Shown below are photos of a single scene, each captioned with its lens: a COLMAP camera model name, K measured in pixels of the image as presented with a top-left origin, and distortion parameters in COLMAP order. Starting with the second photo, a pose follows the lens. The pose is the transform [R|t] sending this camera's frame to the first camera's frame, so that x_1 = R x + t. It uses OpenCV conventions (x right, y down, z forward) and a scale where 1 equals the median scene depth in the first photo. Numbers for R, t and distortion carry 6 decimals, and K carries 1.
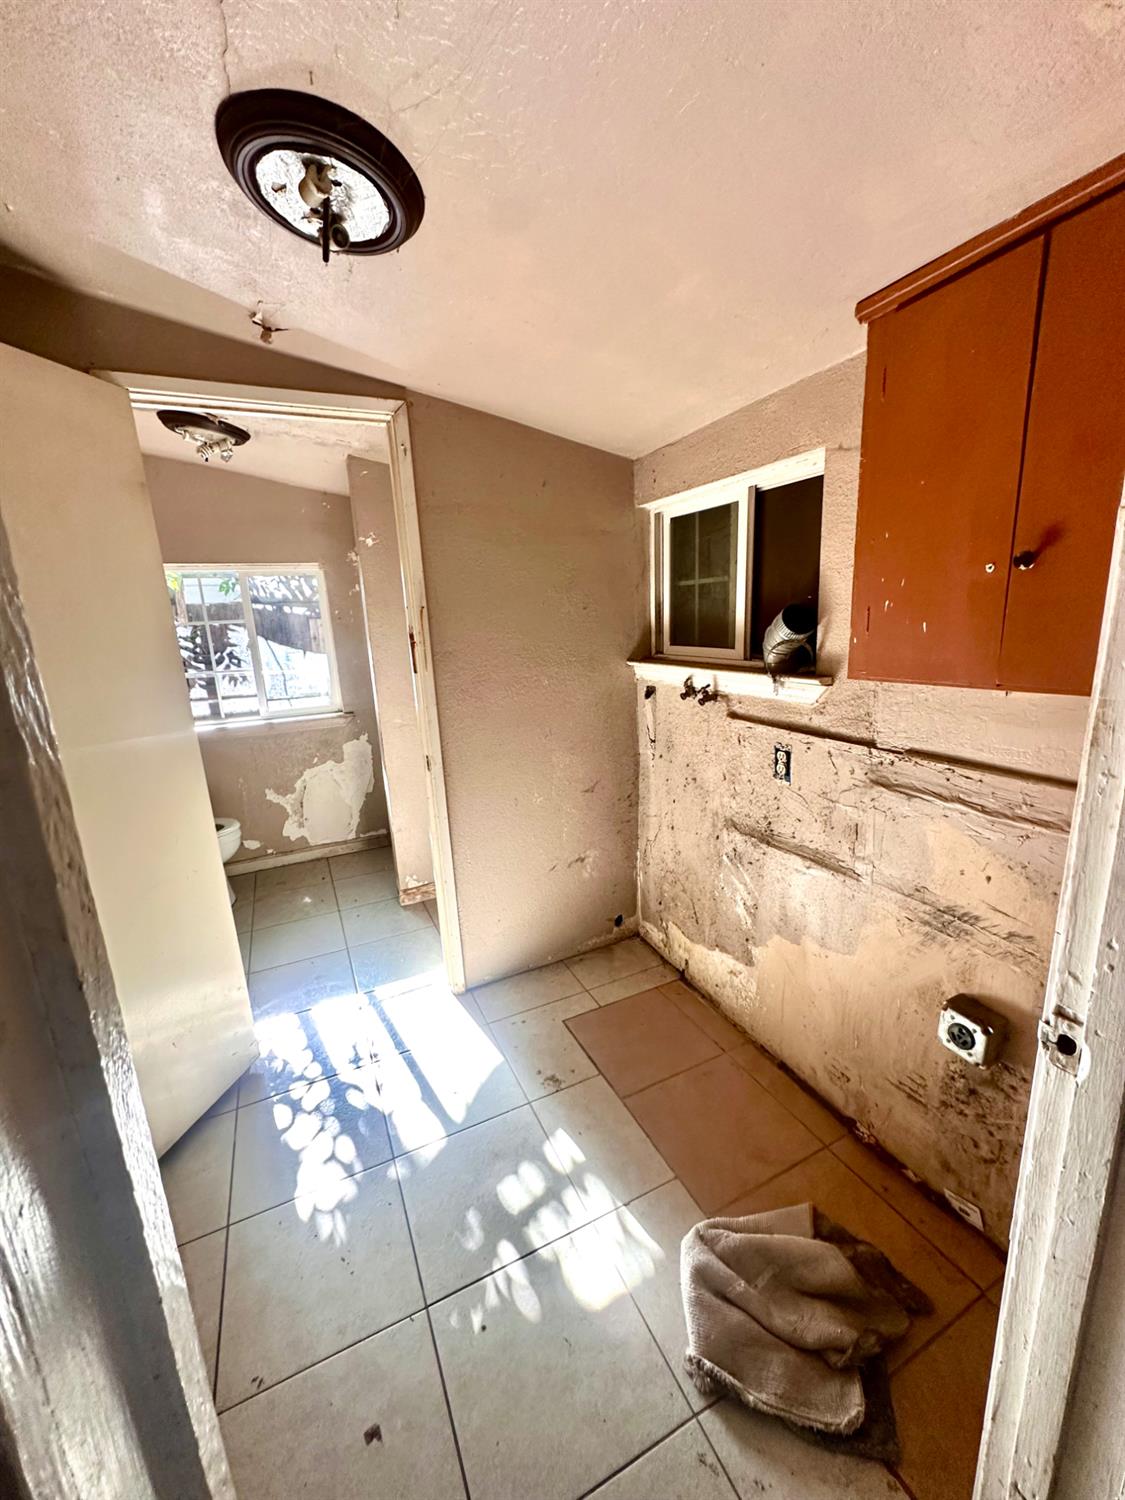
lens RADIAL K [[599.5, 0, 566.2], [0, 599.5, 751.4], [0, 0, 1]] dist [-0.002524, 0.000771]
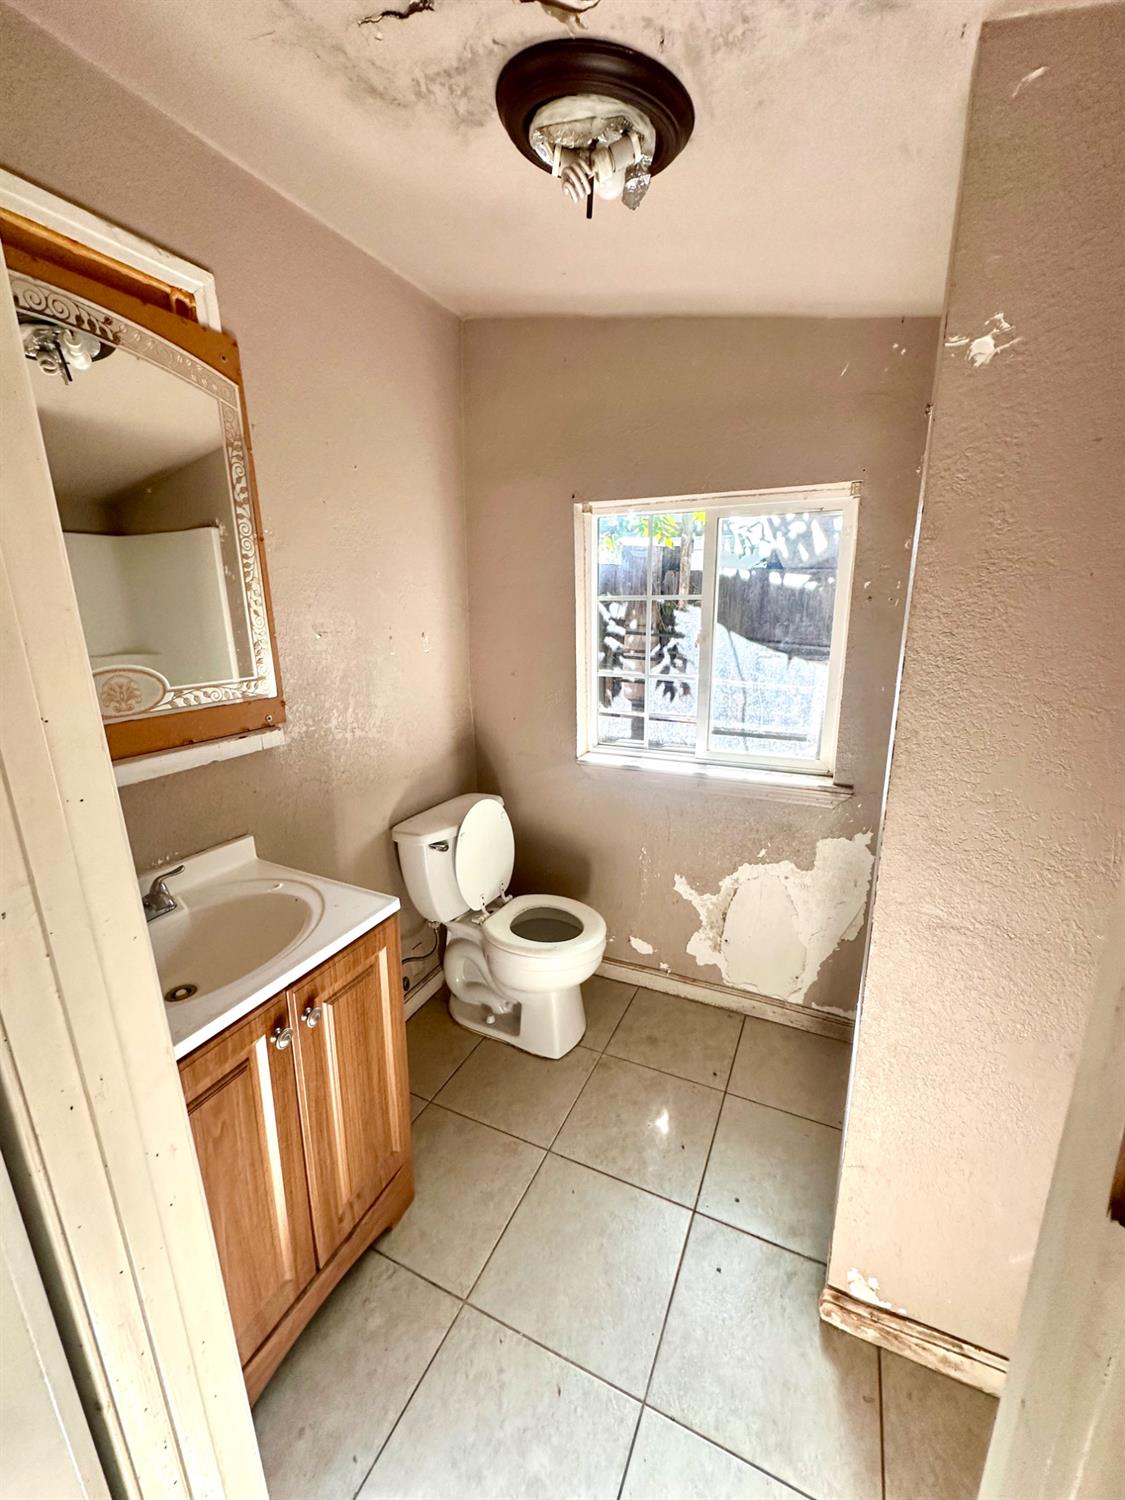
lens RADIAL K [[599.5, 0, 566.2], [0, 599.5, 751.4], [0, 0, 1]] dist [-0.002524, 0.000771]
pose [[0.635778, 0.225449, -0.738213, -0.149648], [-0.191655, 0.972551, 0.131955, -0.118514], [0.747699, 0.057588, 0.661536, 0.505394]]
